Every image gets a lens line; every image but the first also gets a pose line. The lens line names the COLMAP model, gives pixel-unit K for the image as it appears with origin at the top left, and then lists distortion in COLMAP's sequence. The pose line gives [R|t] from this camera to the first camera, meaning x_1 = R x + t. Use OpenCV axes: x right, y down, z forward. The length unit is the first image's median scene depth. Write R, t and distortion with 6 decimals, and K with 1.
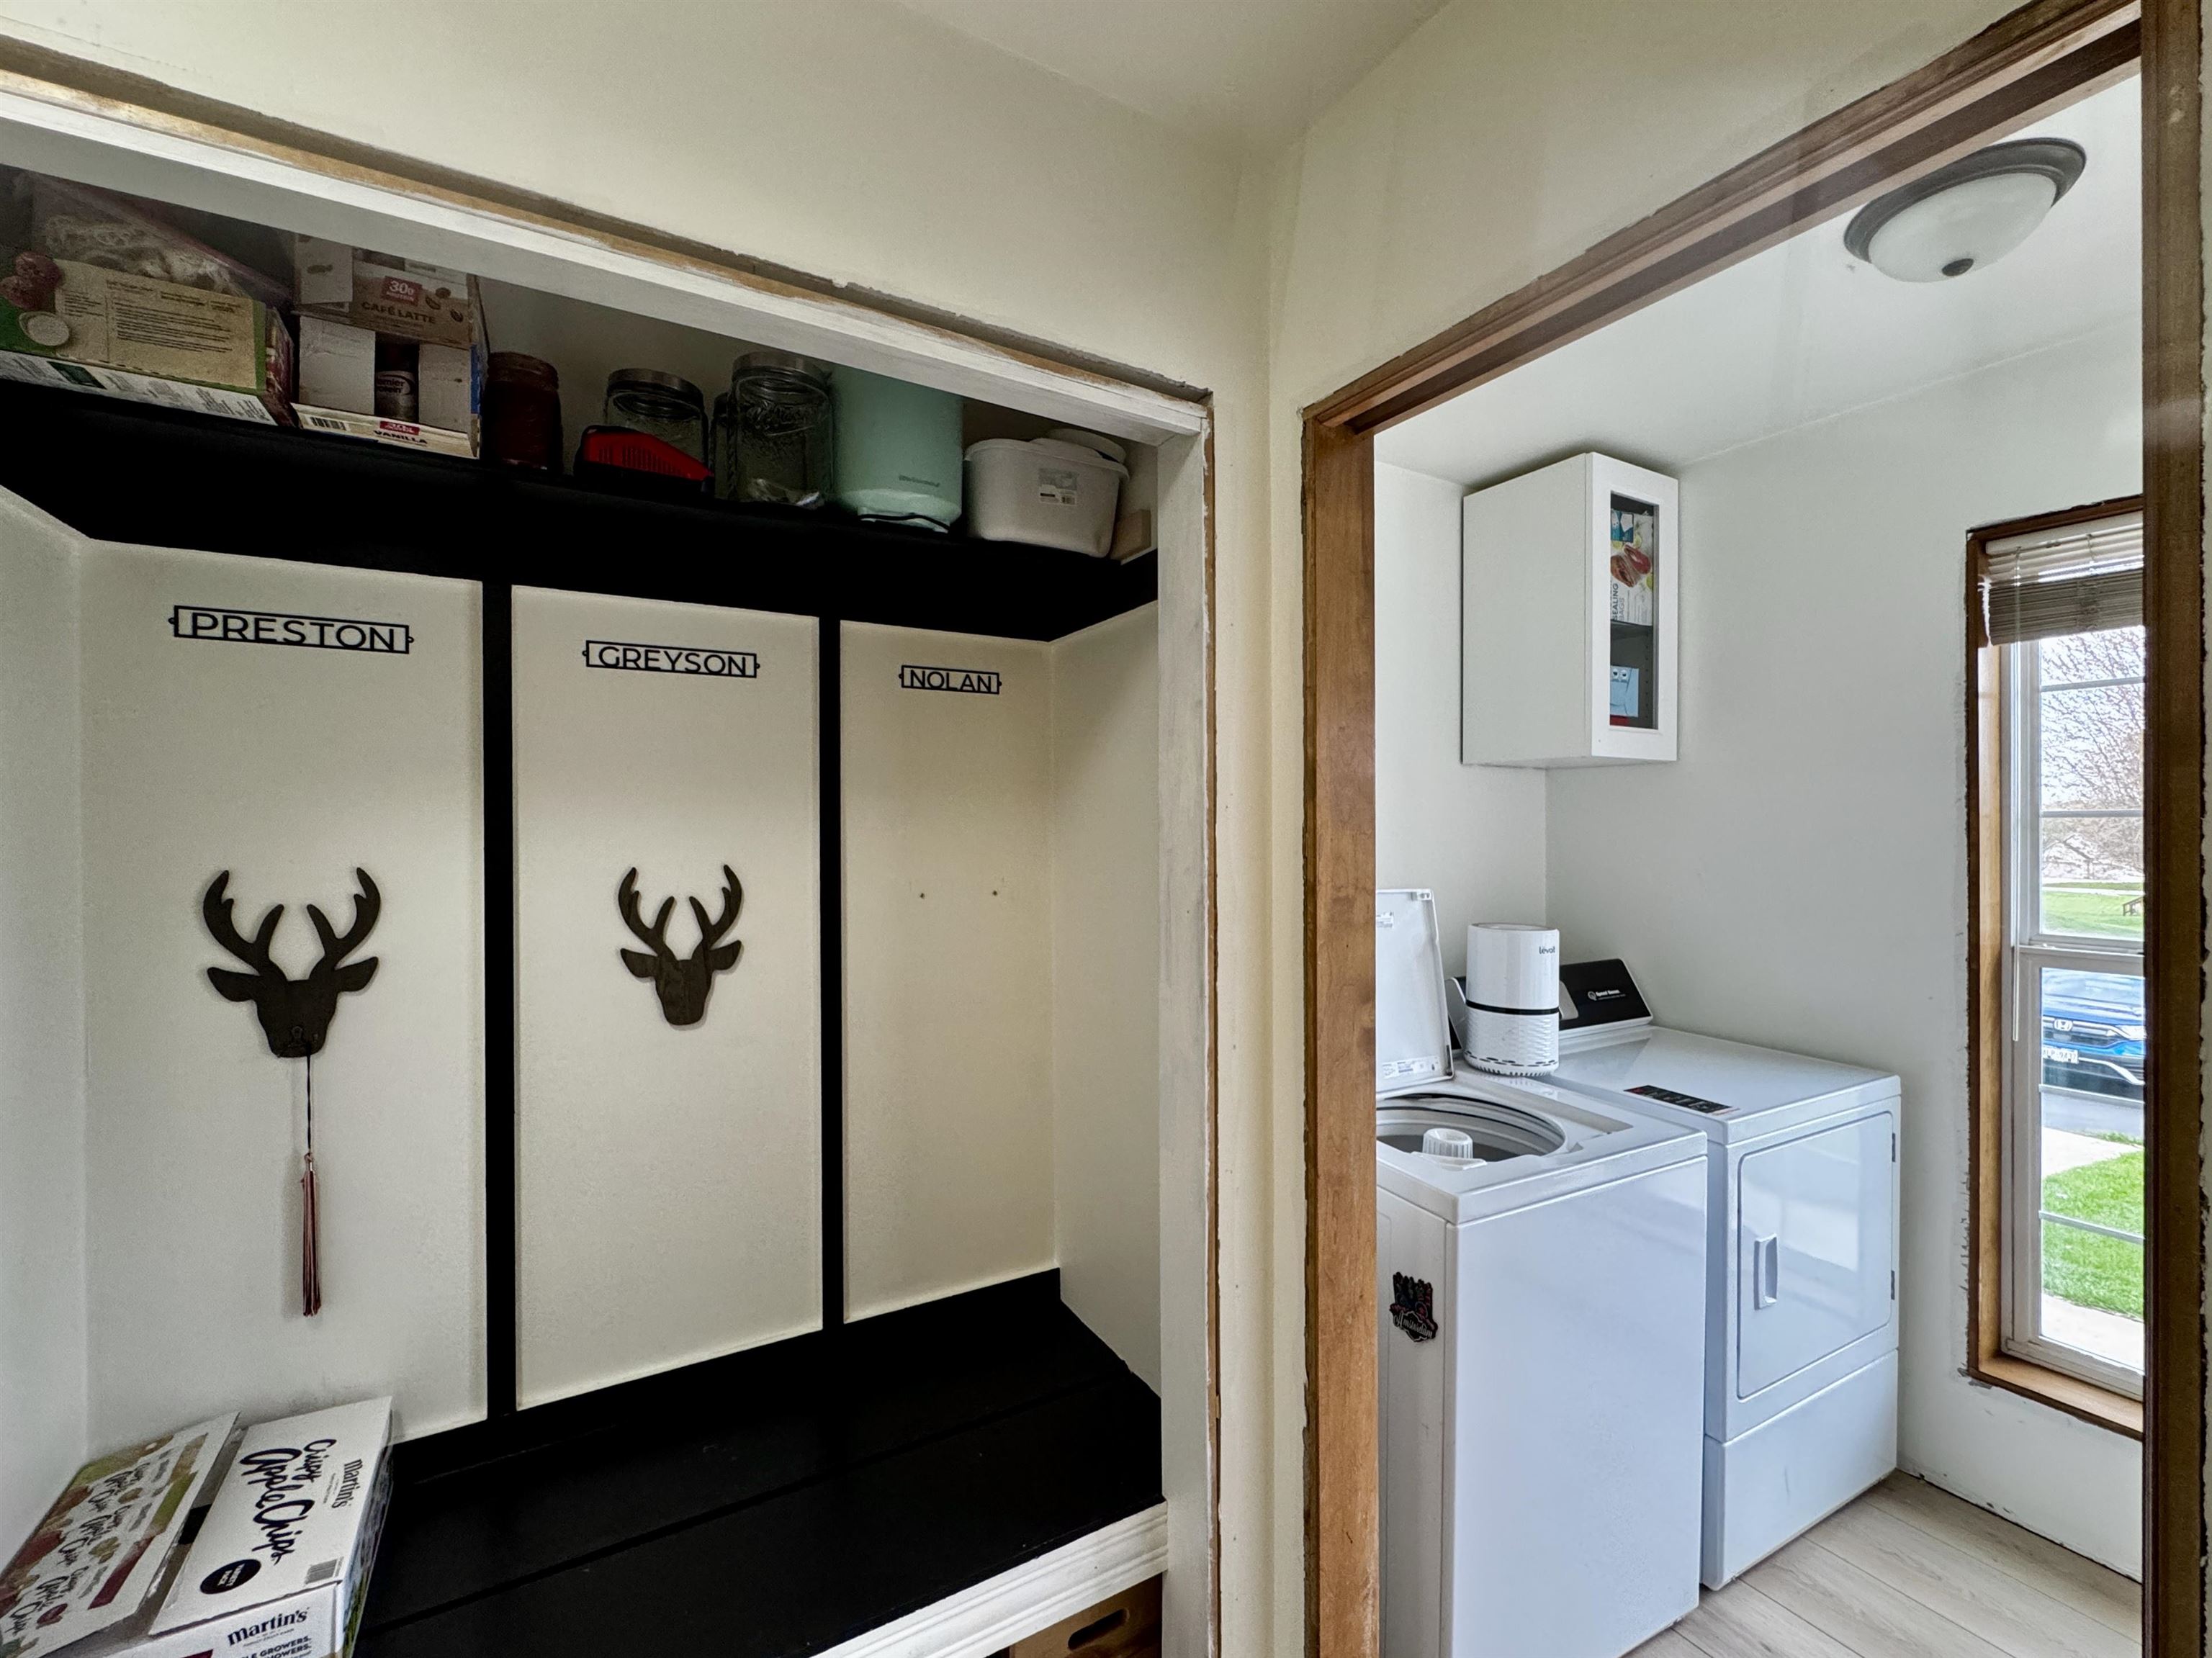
lens RADIAL K [[927.9, 0, 1106.0], [0, 927.9, 829.0], [0, 0, 1]] dist [0.000069, 0.000277]
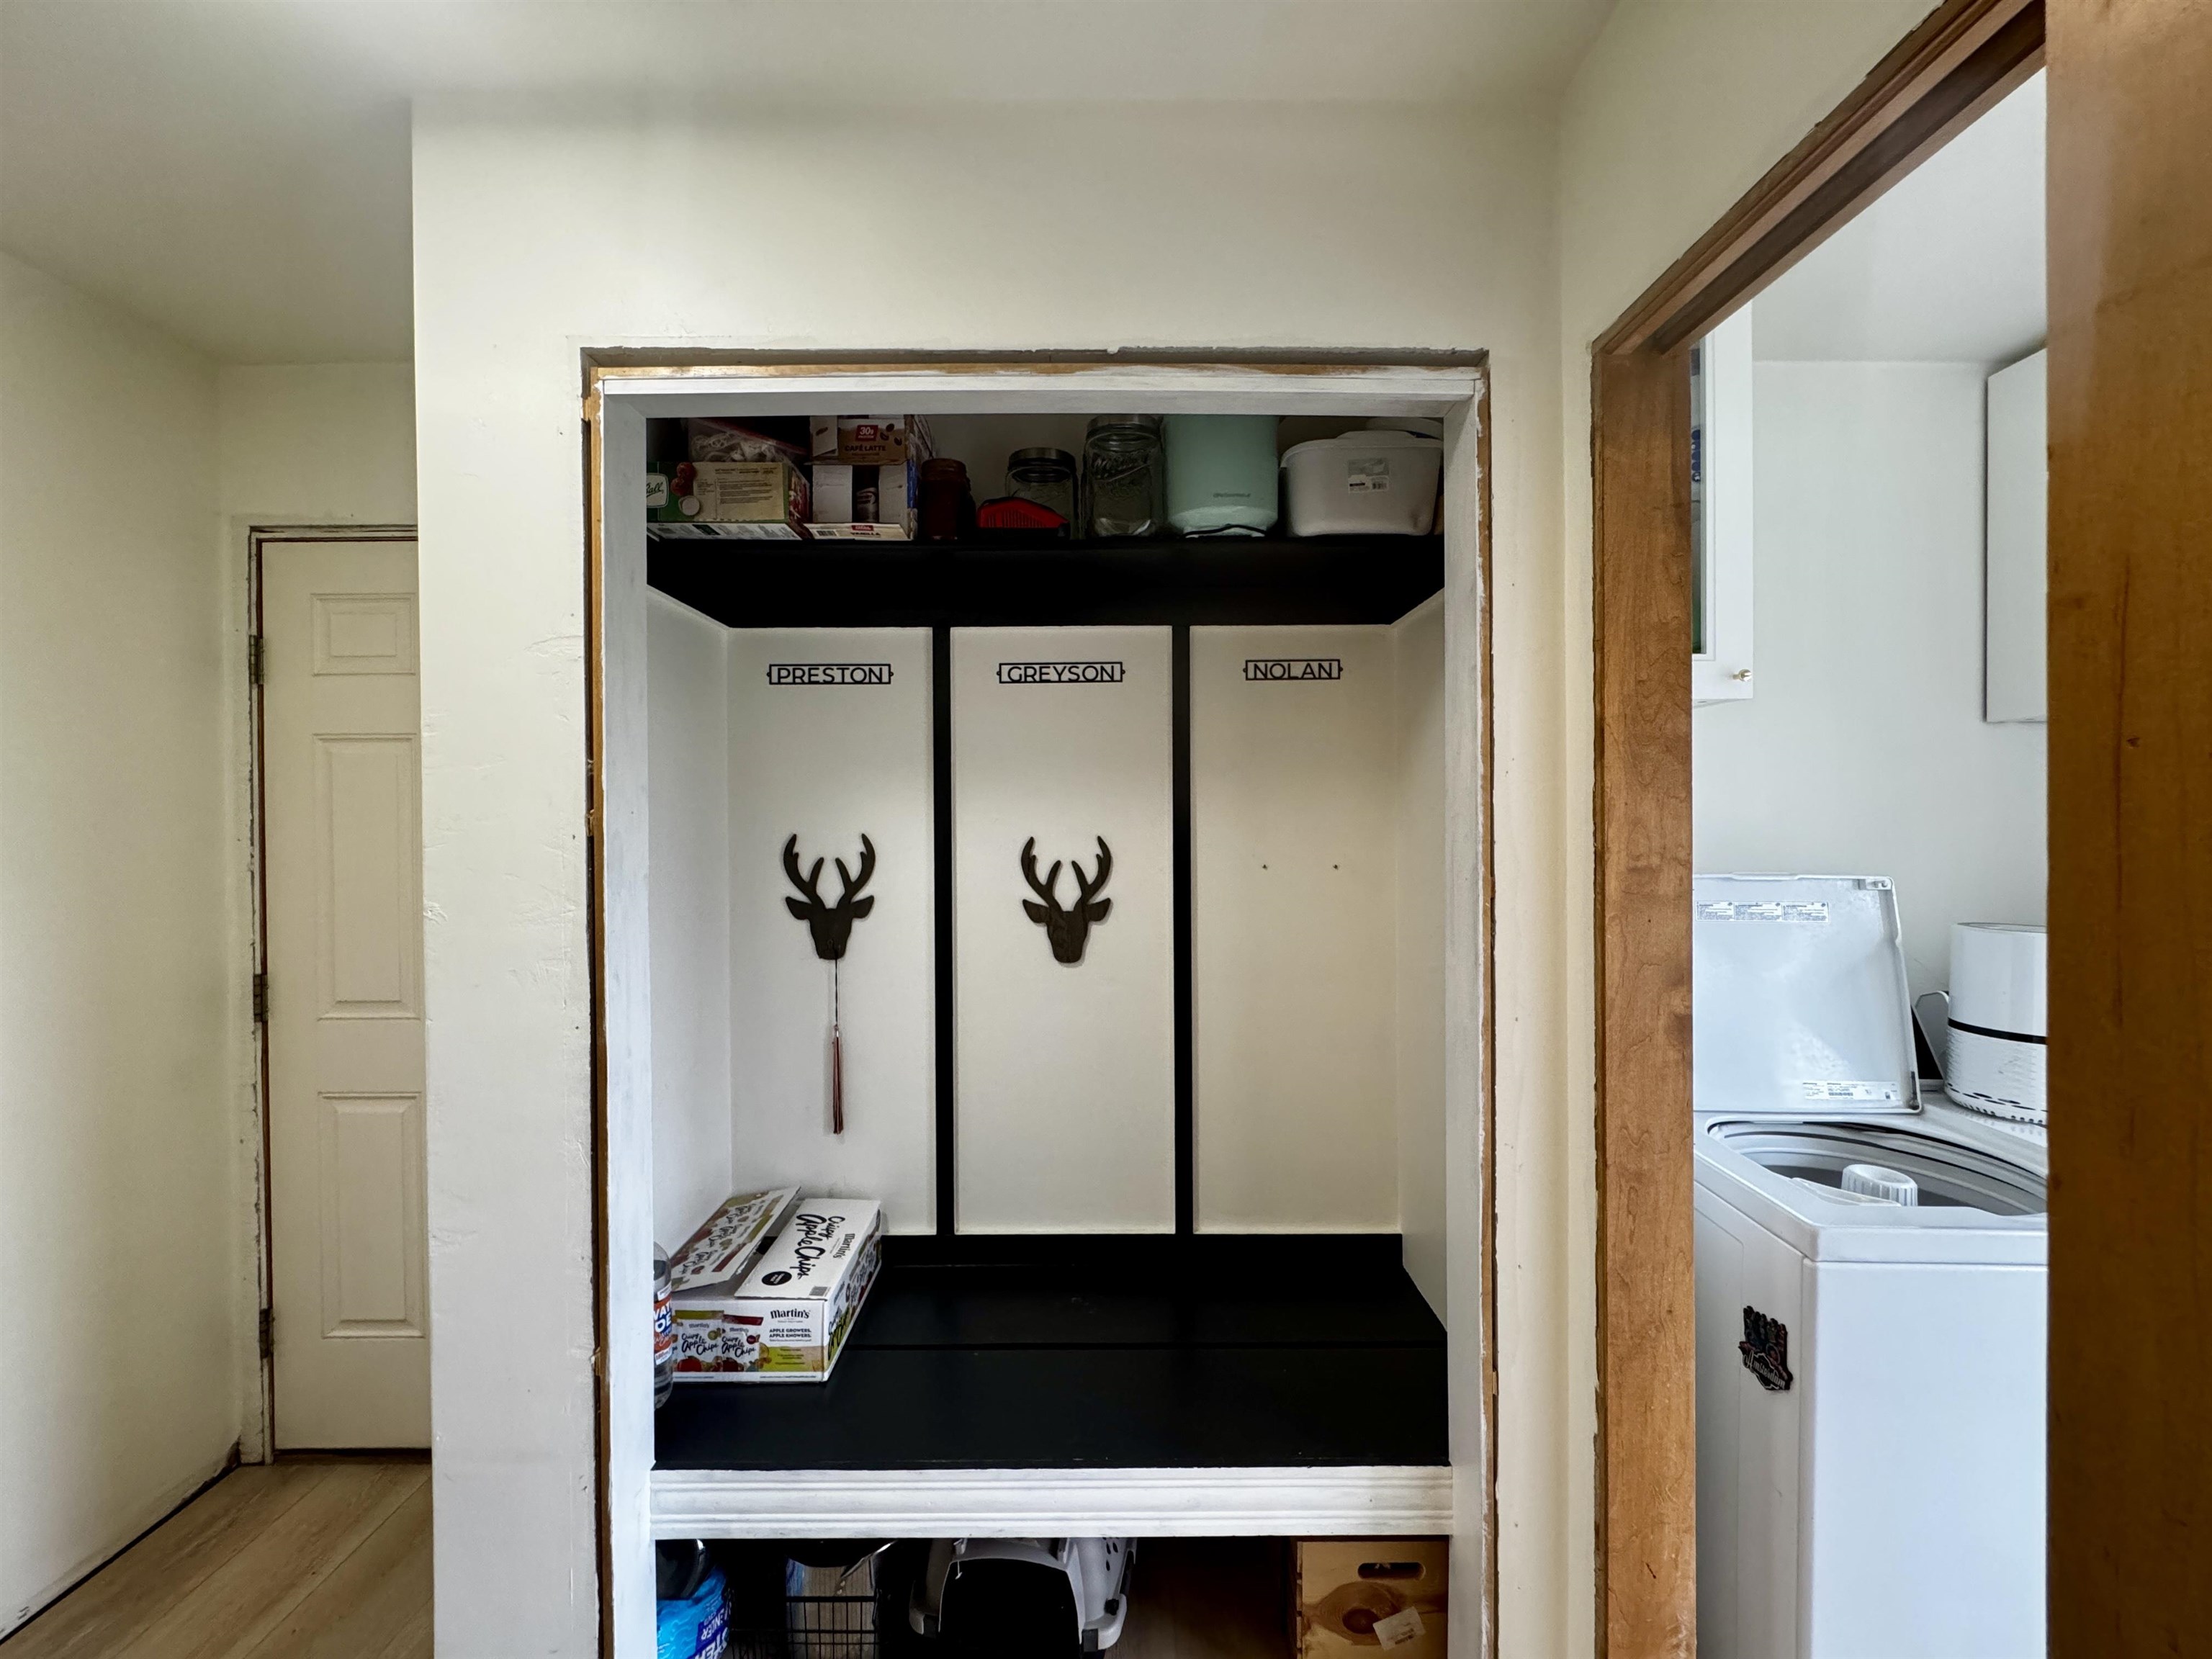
lens RADIAL K [[889.3, 0, 1106.0], [0, 889.3, 829.5], [0, 0, 1]] dist [0.002302, 0.000219]
pose [[0.867326, 0.000545, -0.497740, 0.226703], [0.001191, 0.999994, 0.003169, 0.032373], [0.497738, -0.003342, 0.867321, -0.020681]]
